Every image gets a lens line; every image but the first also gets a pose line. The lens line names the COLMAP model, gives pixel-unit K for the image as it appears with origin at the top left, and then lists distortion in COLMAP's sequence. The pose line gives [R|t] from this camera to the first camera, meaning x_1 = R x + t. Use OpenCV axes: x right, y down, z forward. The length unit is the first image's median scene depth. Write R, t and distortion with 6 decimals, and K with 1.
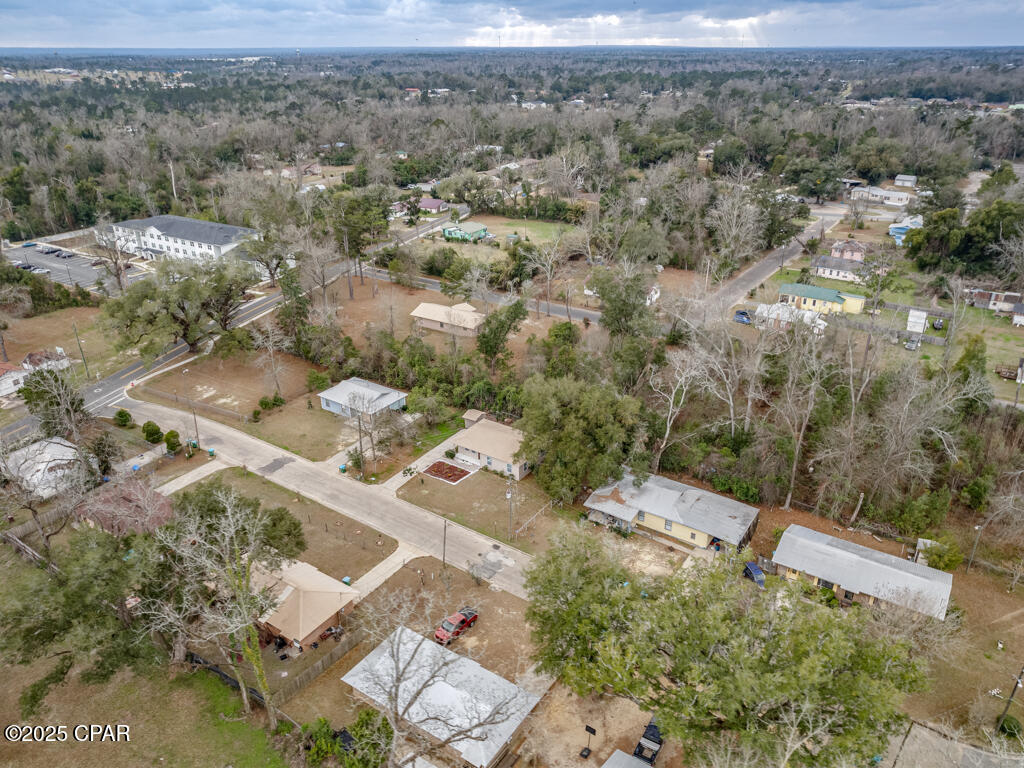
lens RADIAL K [[736.1, 0, 510.9], [0, 736.1, 383.5], [0, 0, 1]] dist [-0.027248, -0.000914]
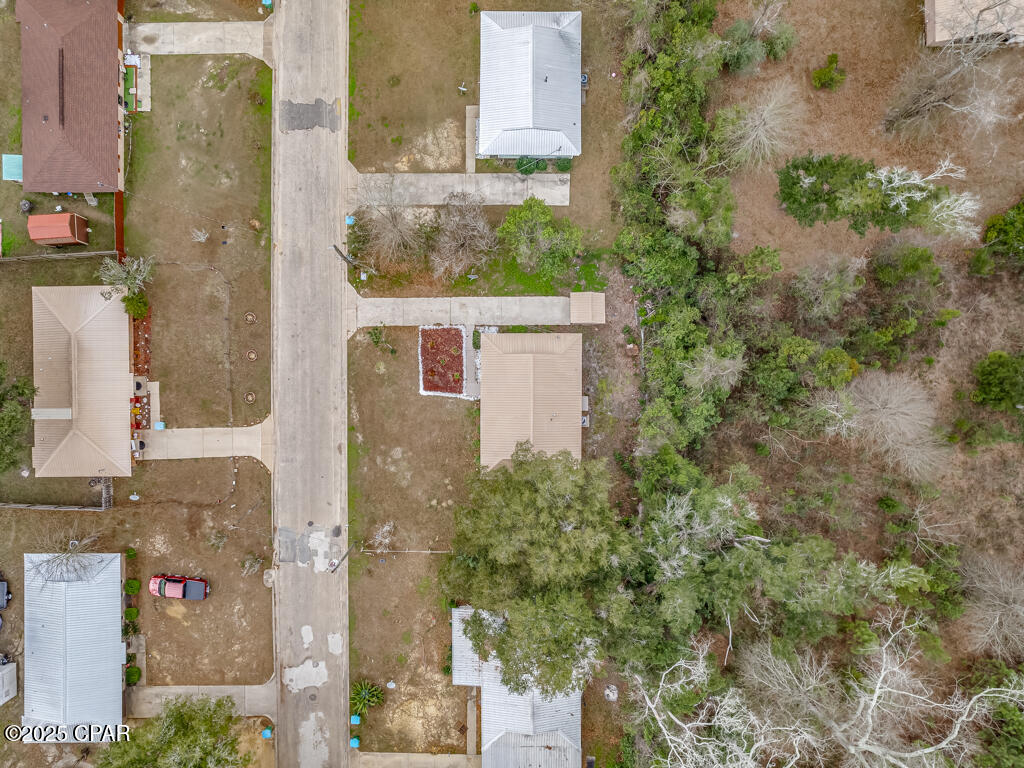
lens RADIAL K [[736.1, 0, 511.9], [0, 736.1, 384.2], [0, 0, 1]] dist [-0.027248, -0.000914]
pose [[0.561043, 0.827756, 0.007134, -0.042399], [-0.357932, 0.234813, 0.903741, -0.467332], [0.746402, -0.509590, 0.428021, 0.767601]]
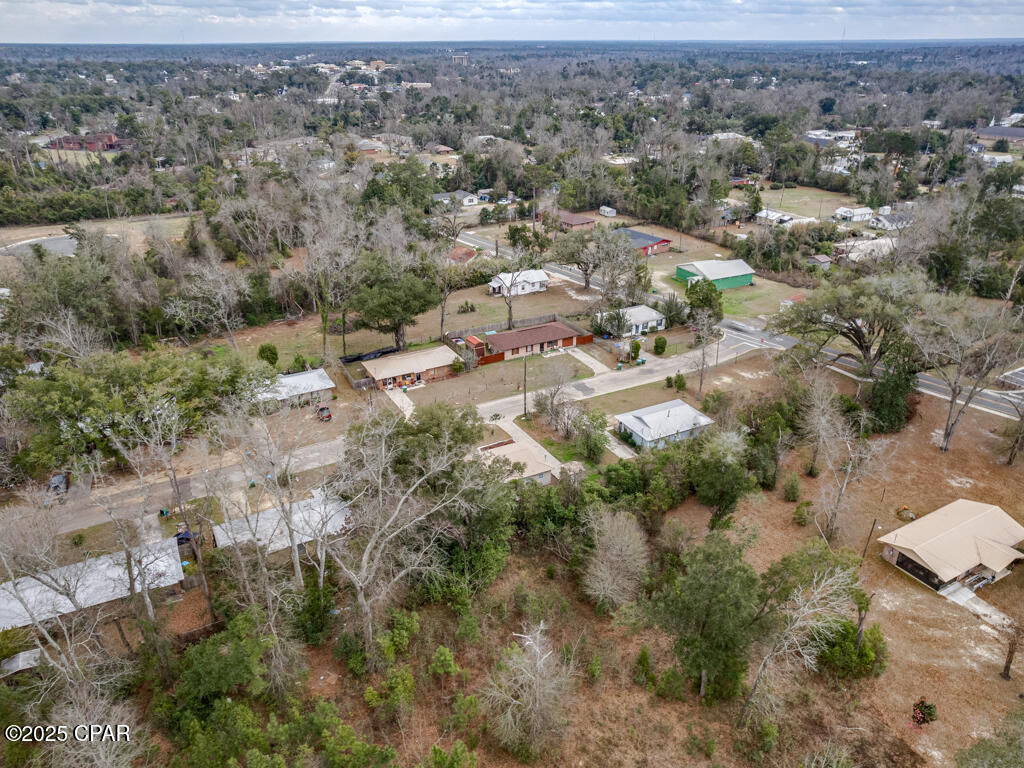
lens RADIAL K [[736.1, 0, 511.9], [0, 736.1, 383.7], [0, 0, 1]] dist [-0.027248, -0.000914]
pose [[-0.479863, 0.381773, -0.789925, 0.694753], [-0.363733, 0.732768, 0.575108, -0.568495], [0.798392, 0.563295, -0.212765, 1.197816]]
